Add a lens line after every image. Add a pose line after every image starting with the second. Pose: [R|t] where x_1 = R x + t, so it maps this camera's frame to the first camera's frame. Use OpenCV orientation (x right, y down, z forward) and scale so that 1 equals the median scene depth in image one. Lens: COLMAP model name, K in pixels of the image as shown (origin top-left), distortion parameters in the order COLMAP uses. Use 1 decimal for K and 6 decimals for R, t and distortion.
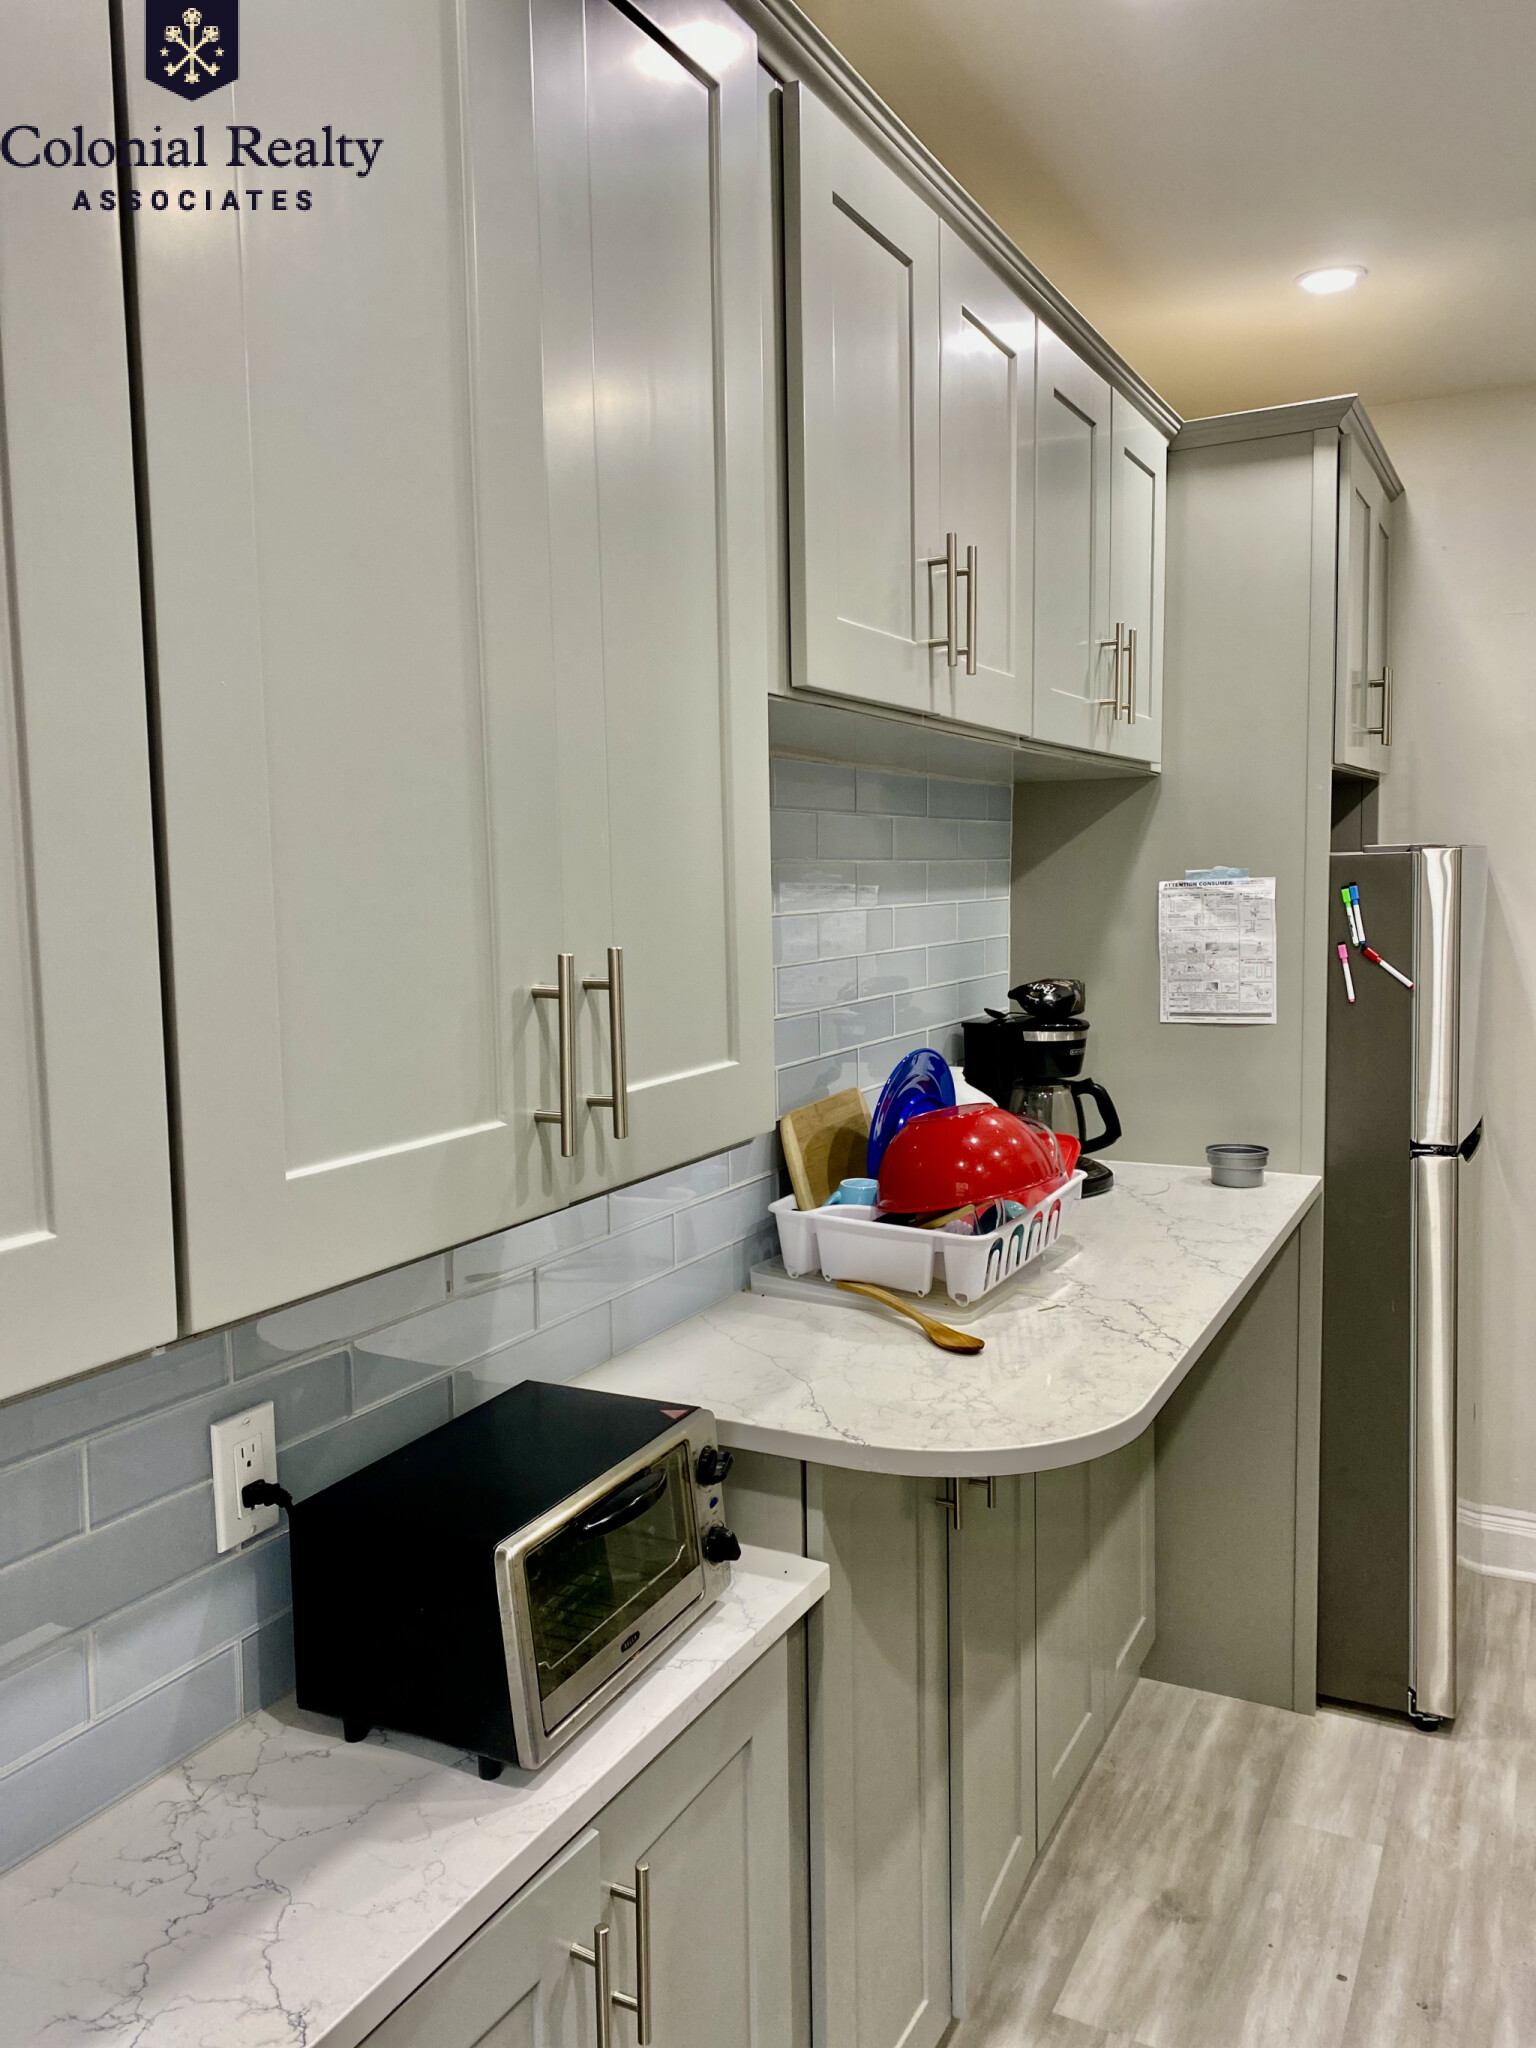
lens RADIAL K [[1529.7, 0, 768.3], [0, 1529.7, 994.7], [0, 0, 1]] dist [0.002060, -0.003261]
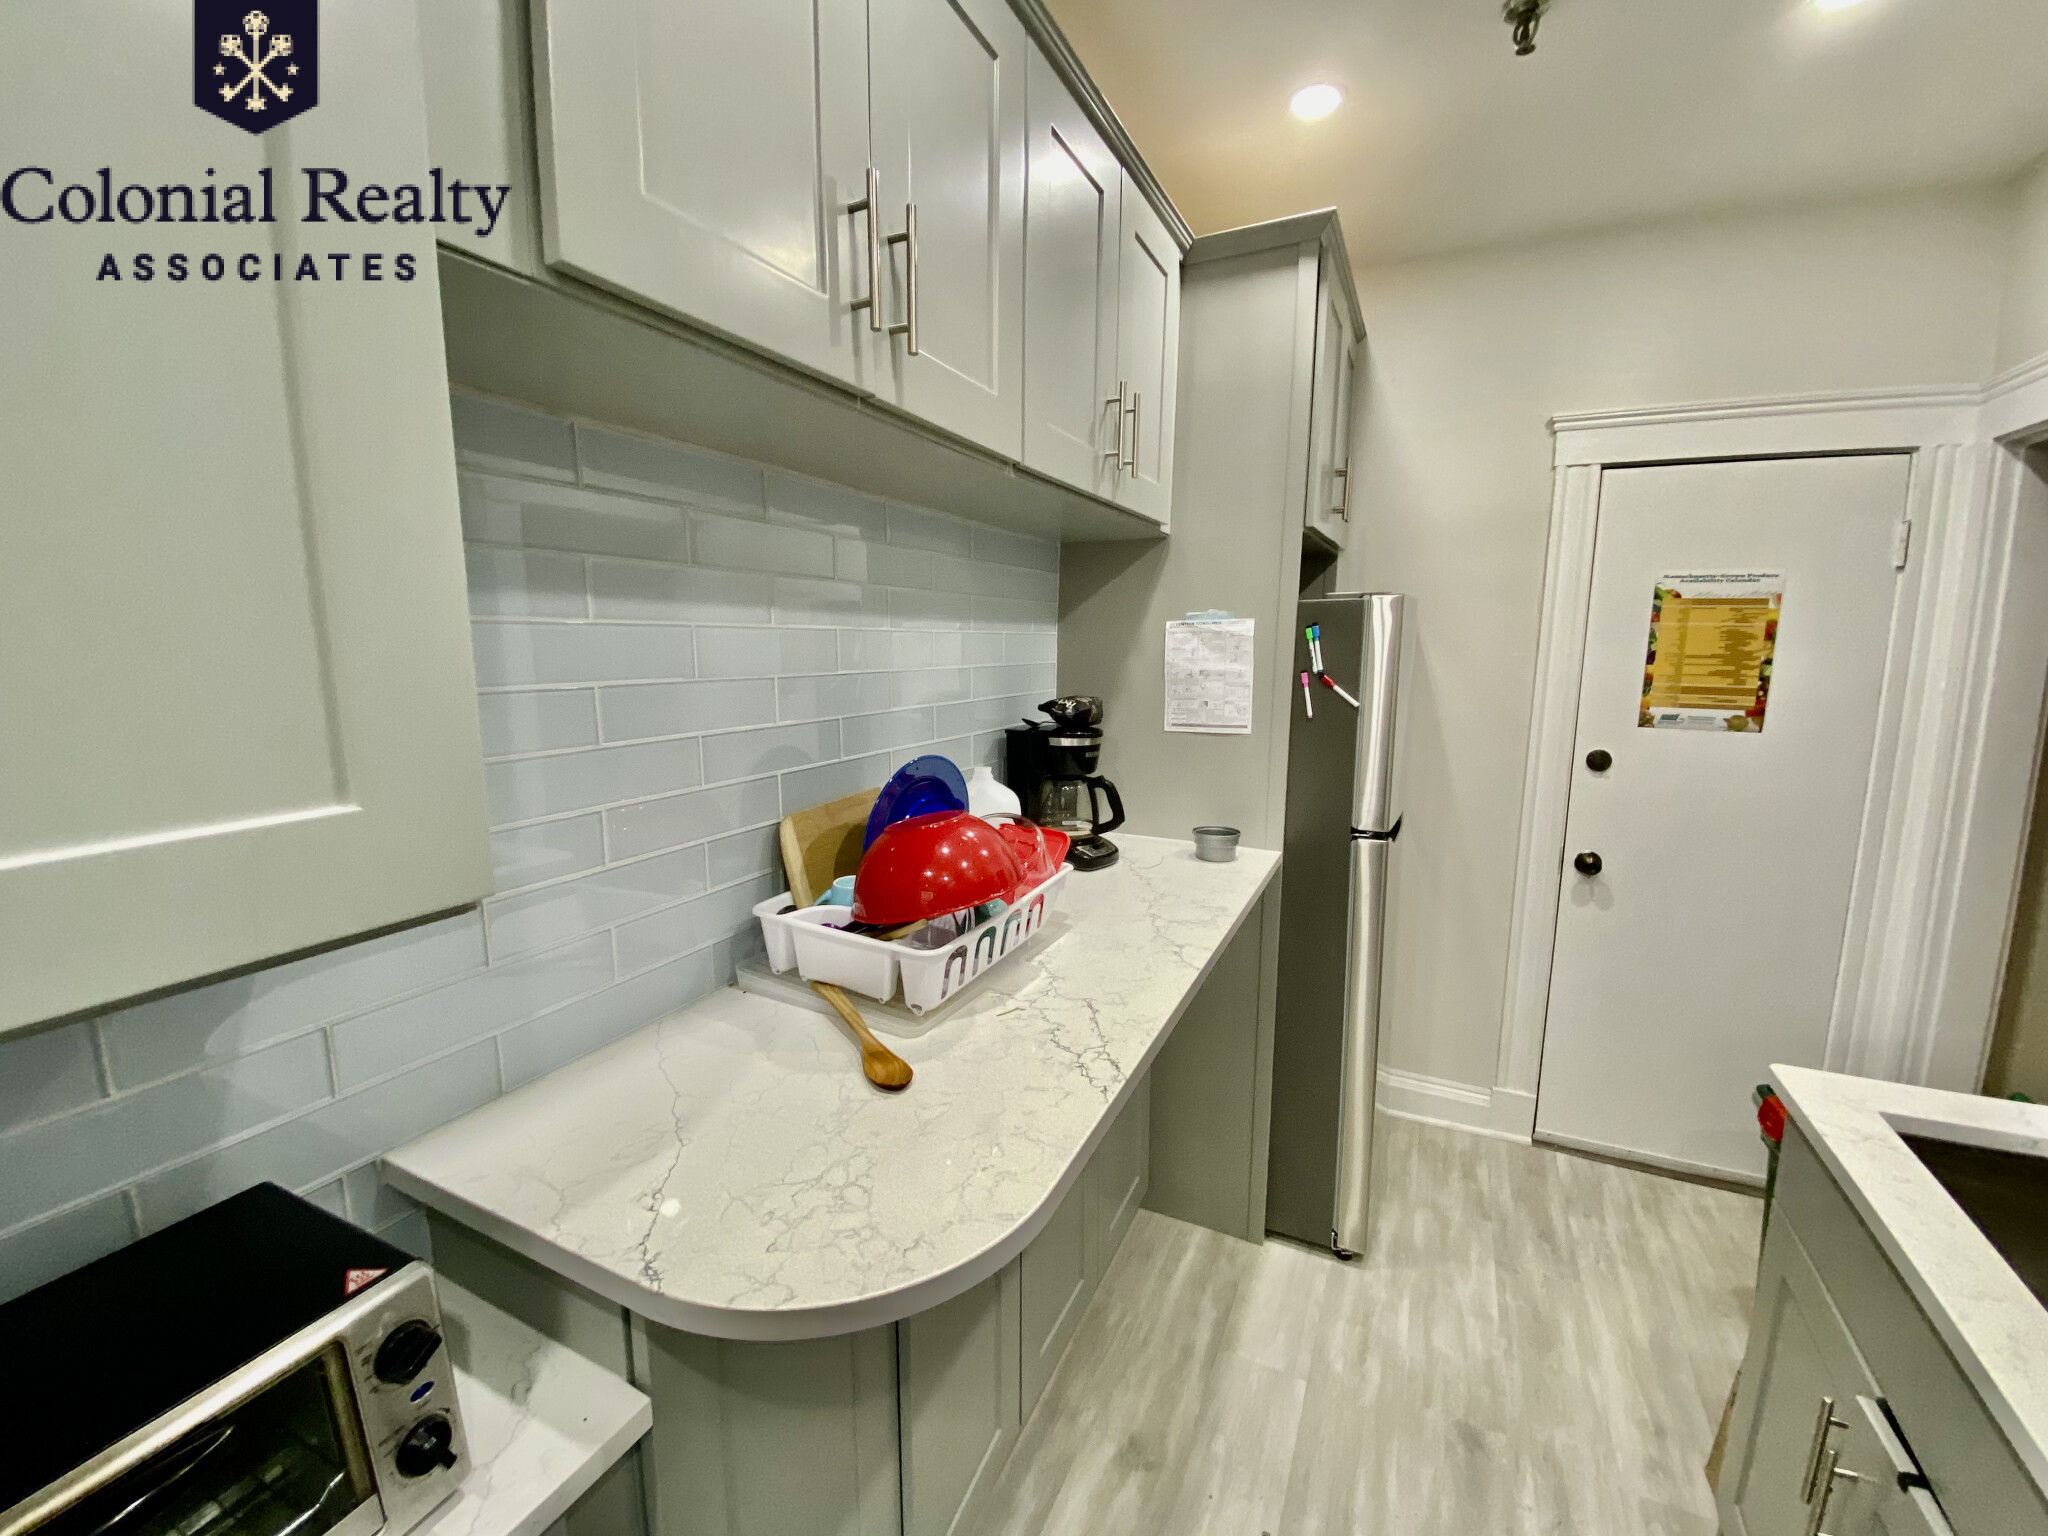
lens RADIAL K [[828.2, 0, 1034.6], [0, 828.2, 762.6], [0, 0, 1]] dist [0.025112, -0.023915]
pose [[0.999087, 0.014821, 0.040060, 0.128844], [-0.017685, 0.997239, 0.072120, -0.004345], [-0.038880, -0.072763, 0.996591, 0.327008]]
